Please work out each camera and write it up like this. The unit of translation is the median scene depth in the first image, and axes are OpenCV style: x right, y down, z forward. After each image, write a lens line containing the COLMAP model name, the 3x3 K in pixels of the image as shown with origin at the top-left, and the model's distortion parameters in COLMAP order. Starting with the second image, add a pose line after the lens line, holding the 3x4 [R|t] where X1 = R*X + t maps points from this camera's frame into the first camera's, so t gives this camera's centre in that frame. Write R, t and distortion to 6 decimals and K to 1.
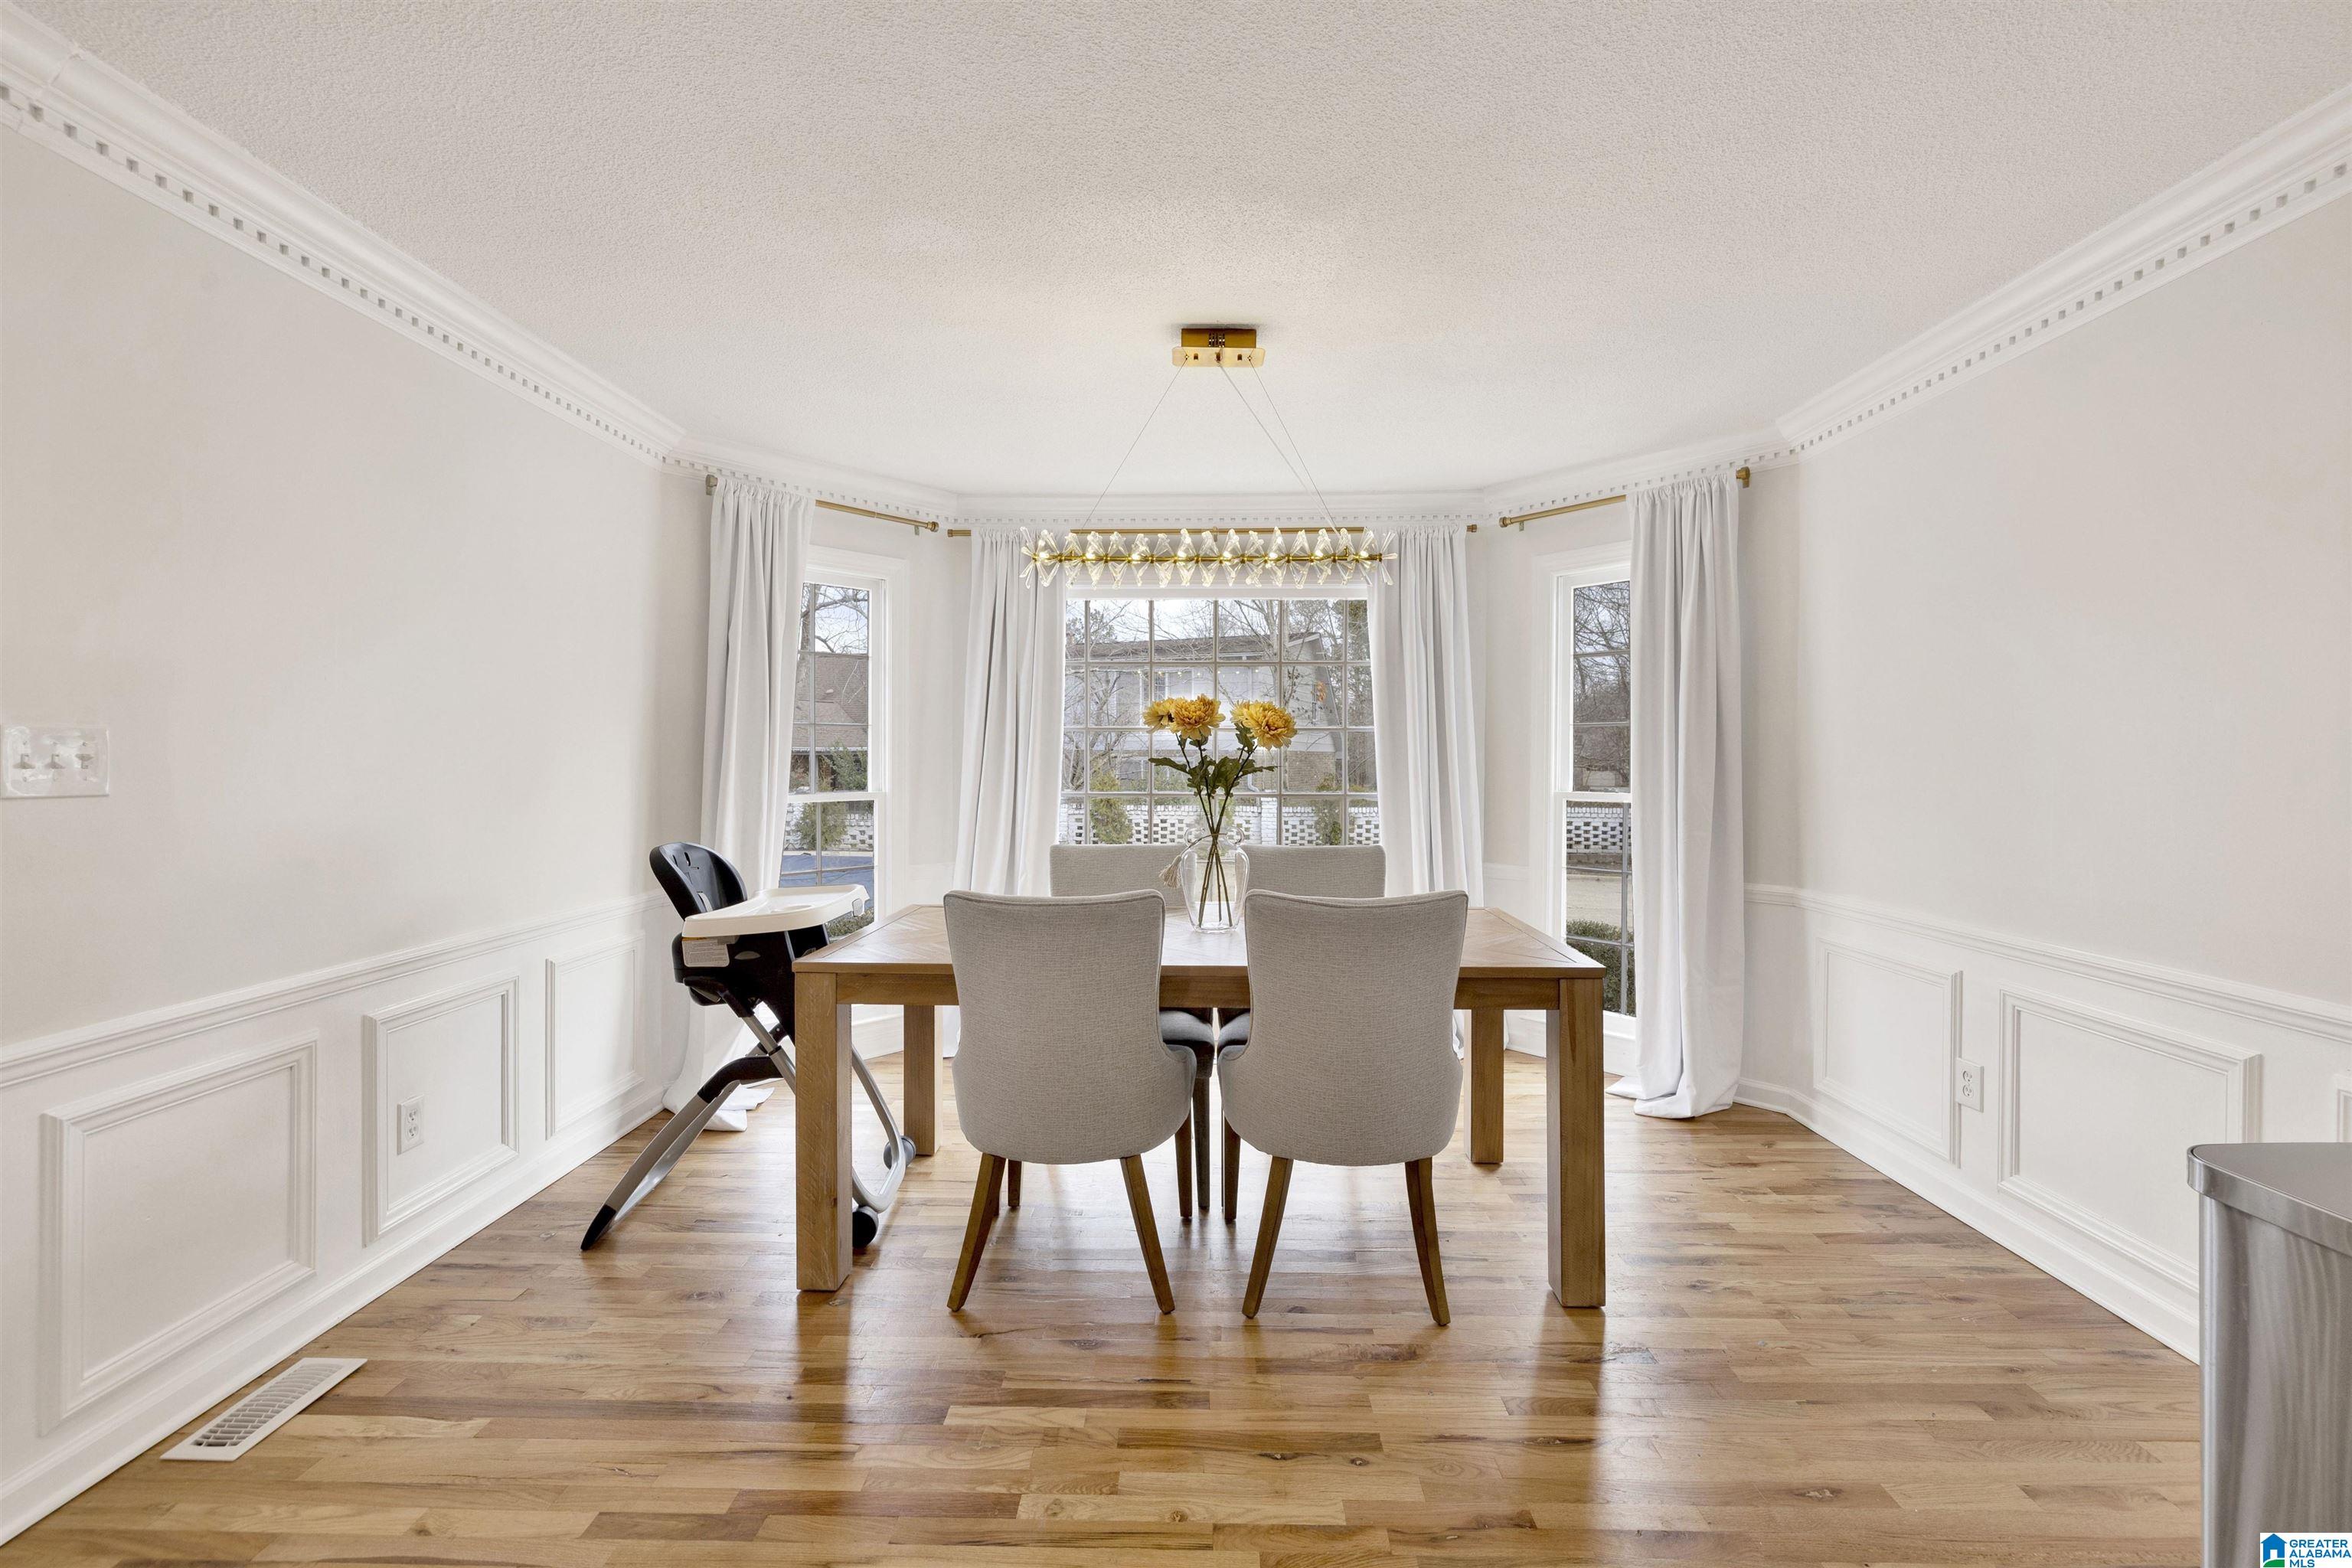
lens RADIAL K [[1013.0, 0, 1217.3], [0, 1013.0, 767.8], [0, 0, 1]] dist [0.000838, 0.000019]
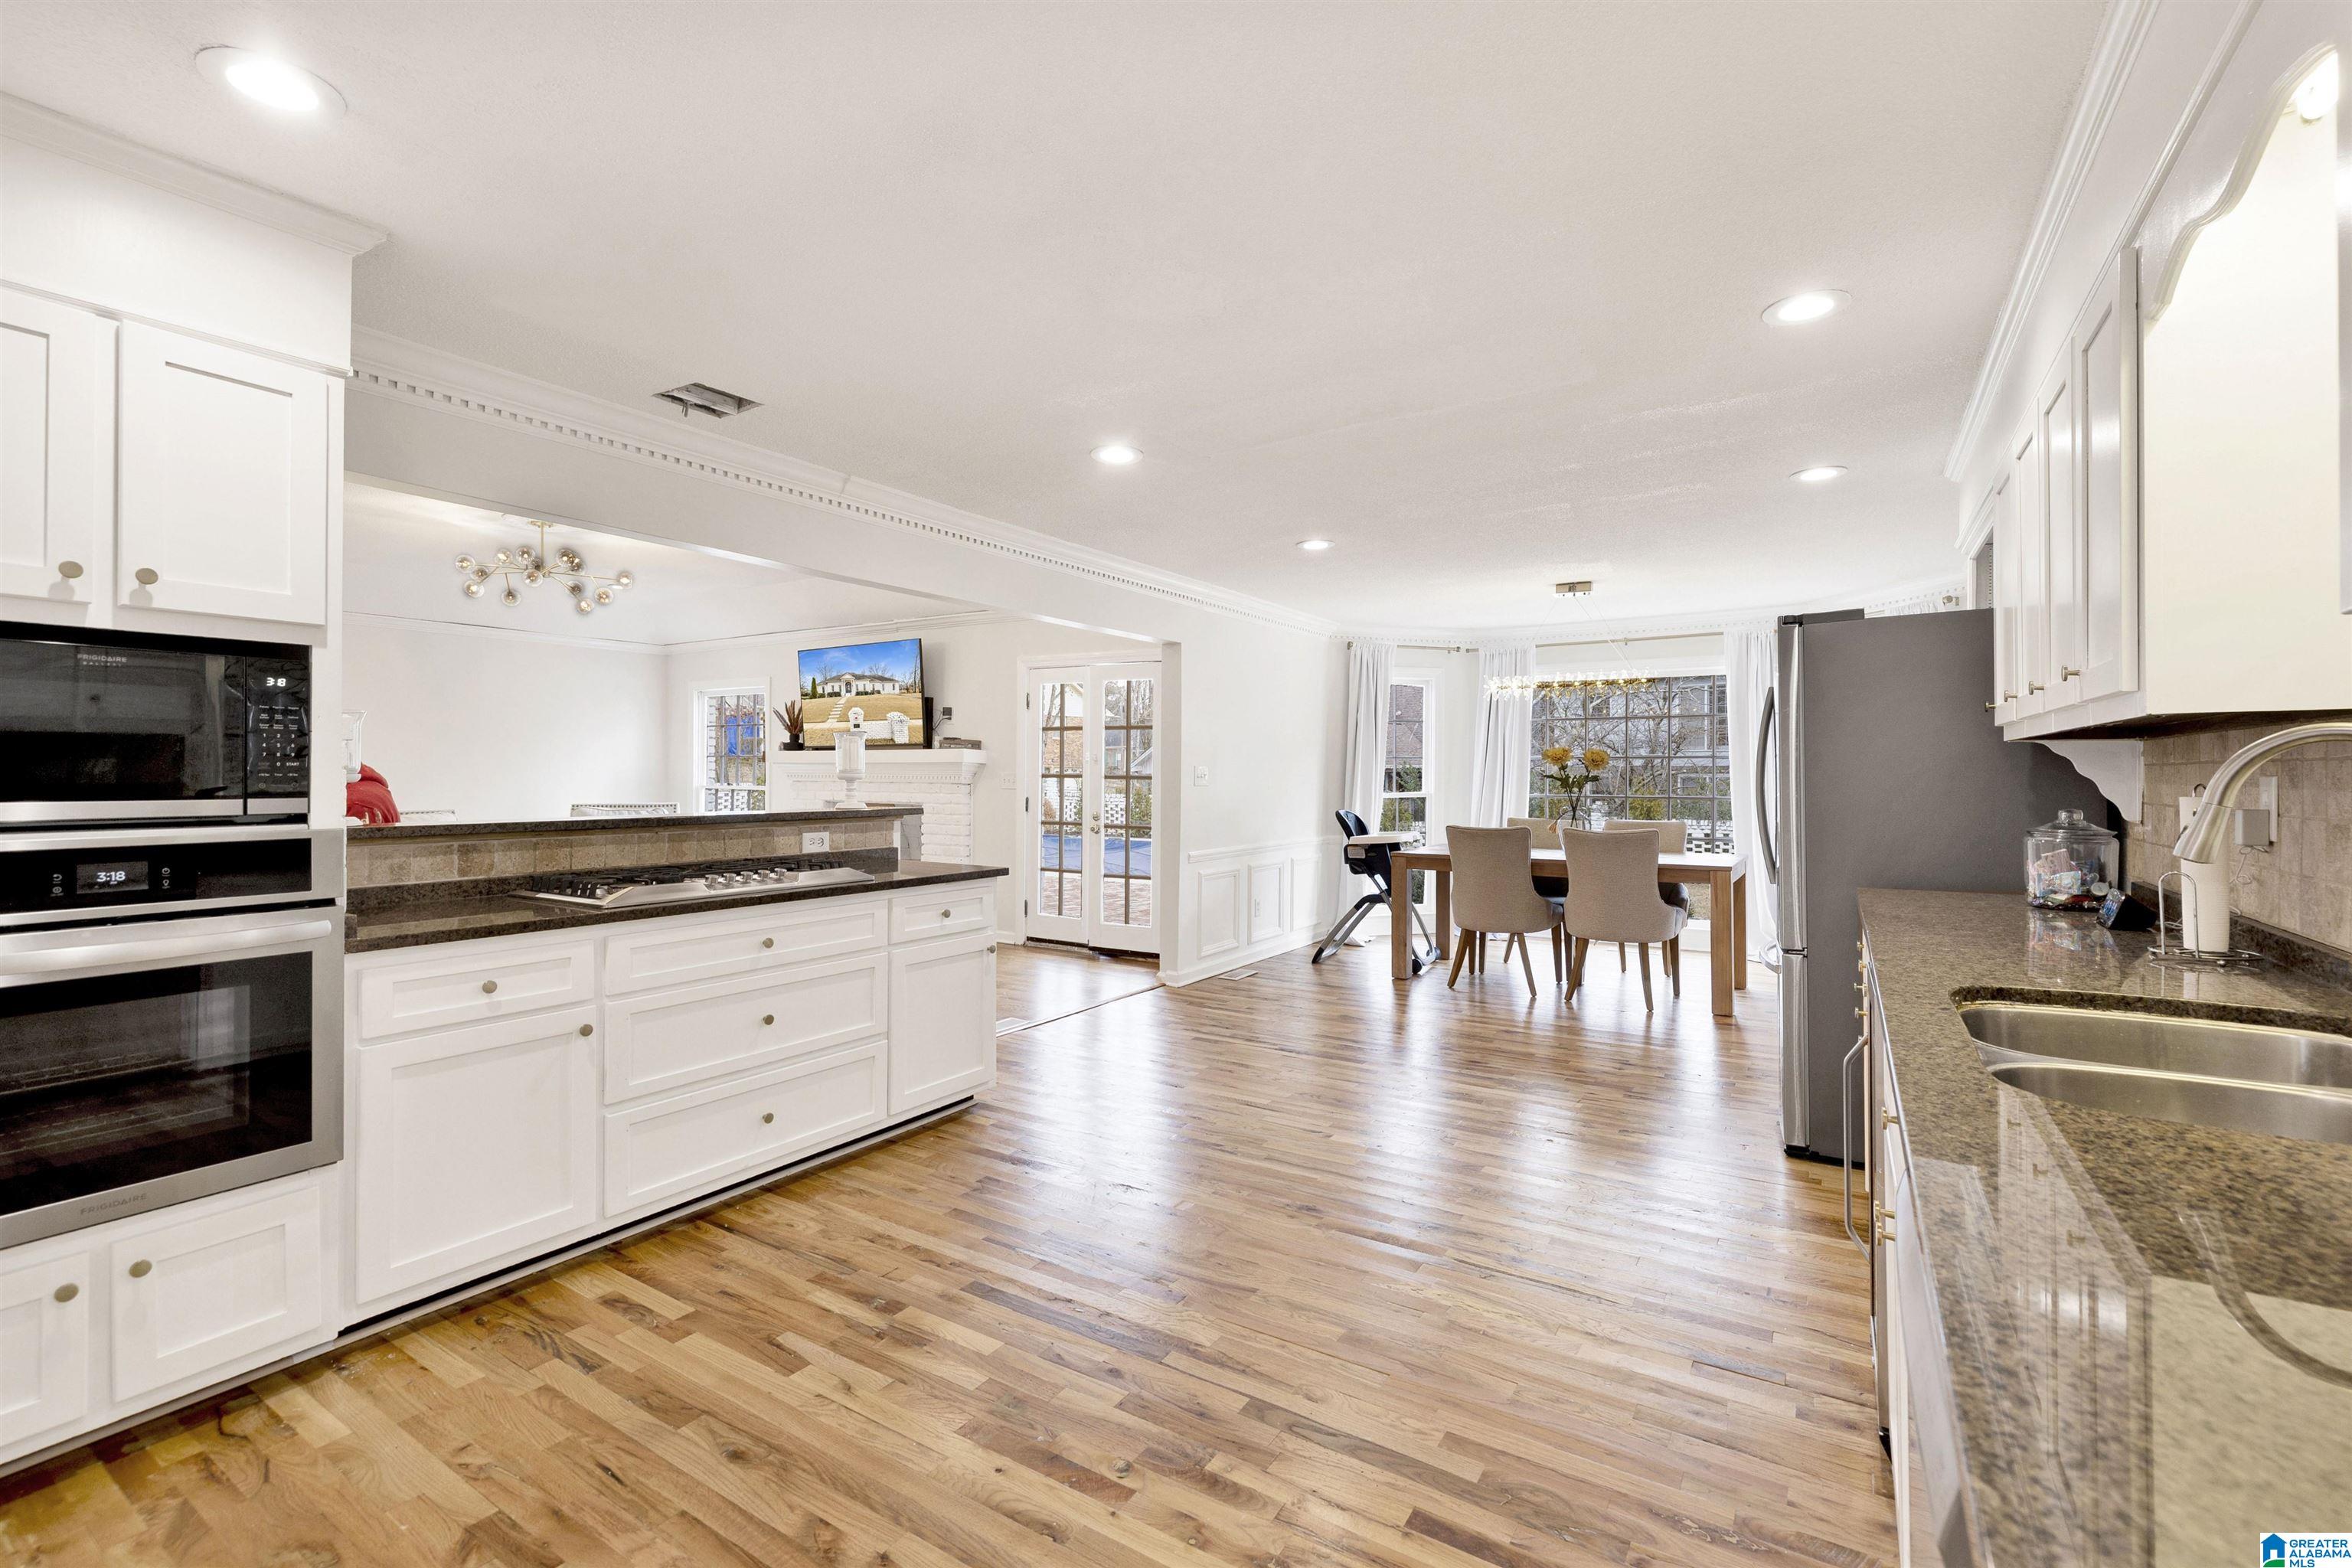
lens RADIAL K [[1066.4, 0, 1150.8], [0, 1066.4, 776.0], [0, 0, 1]] dist [-0.000741, -0.001413]
pose [[0.829786, 0.001805, -0.558078, 0.526058], [-0.006211, 0.999963, -0.006001, 0.011295], [0.558047, 0.008446, 0.829767, -1.425356]]
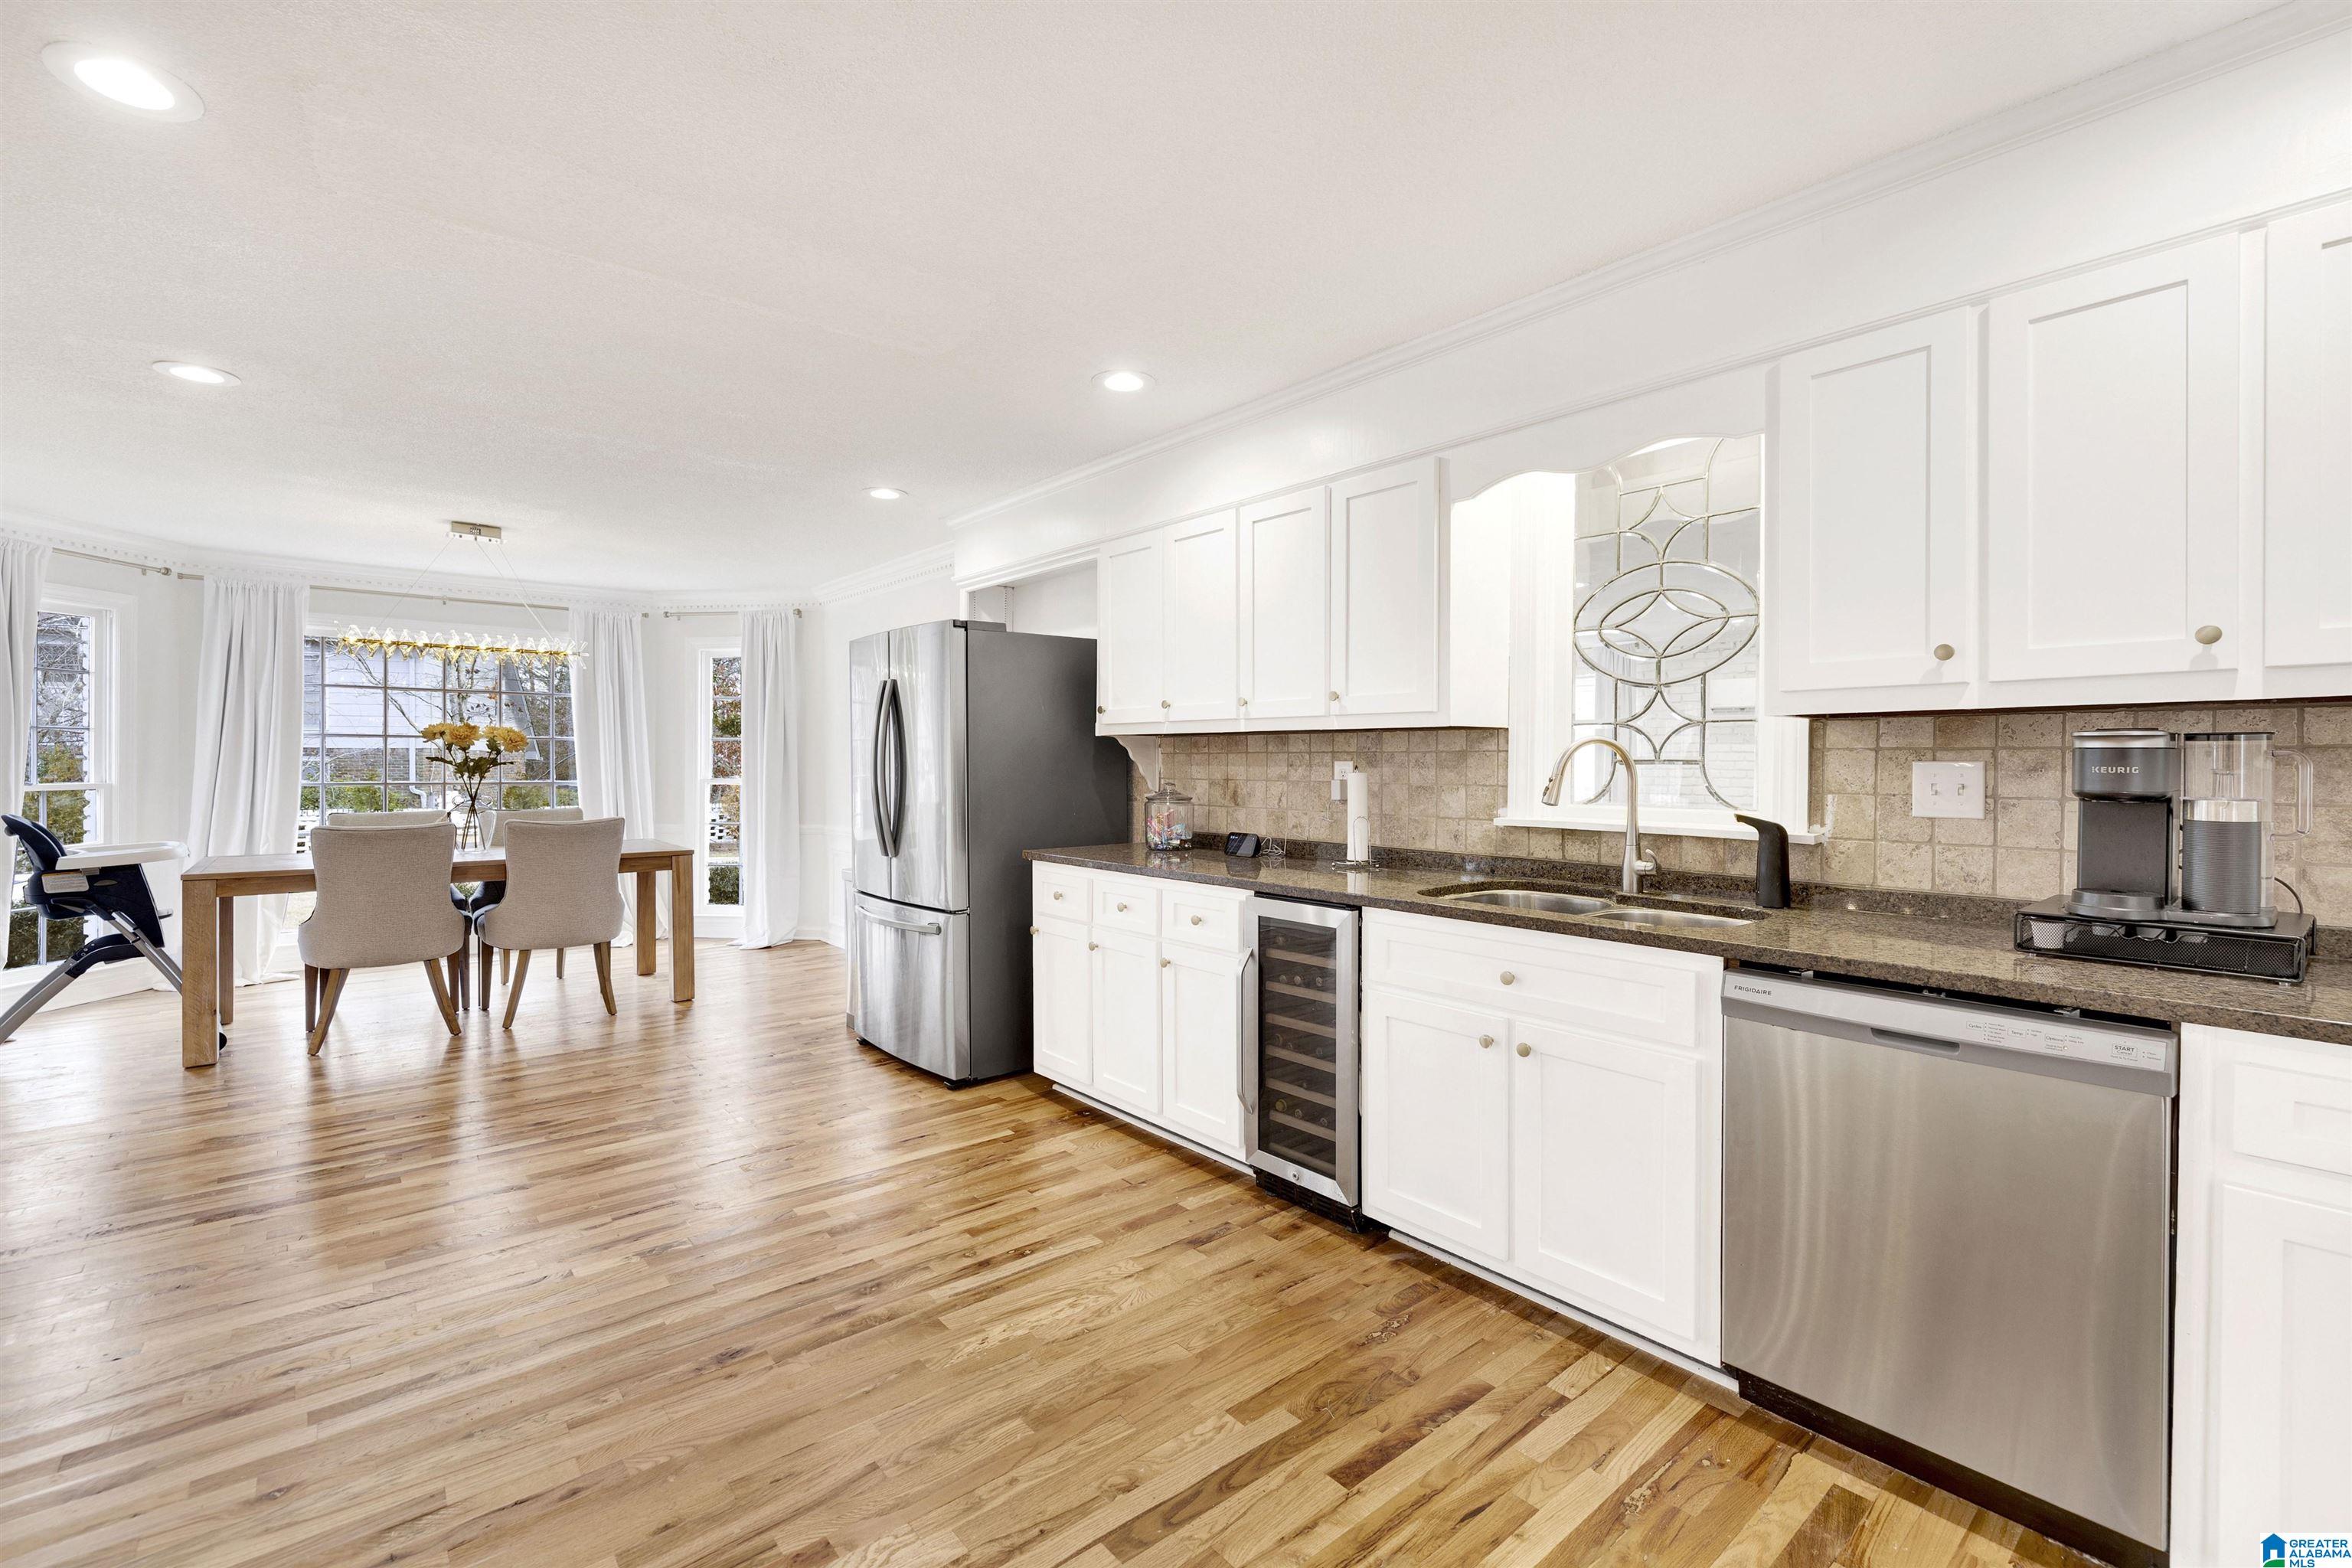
lens RADIAL K [[1013.0, 0, 1194.2], [0, 1013.0, 773.4], [0, 0, 1]] dist [0.000838, 0.000019]
pose [[0.760861, -0.002296, 0.648910, -0.197791], [0.000278, 0.999995, 0.003213, 0.013400], [-0.648914, -0.002264, 0.760858, -1.212689]]
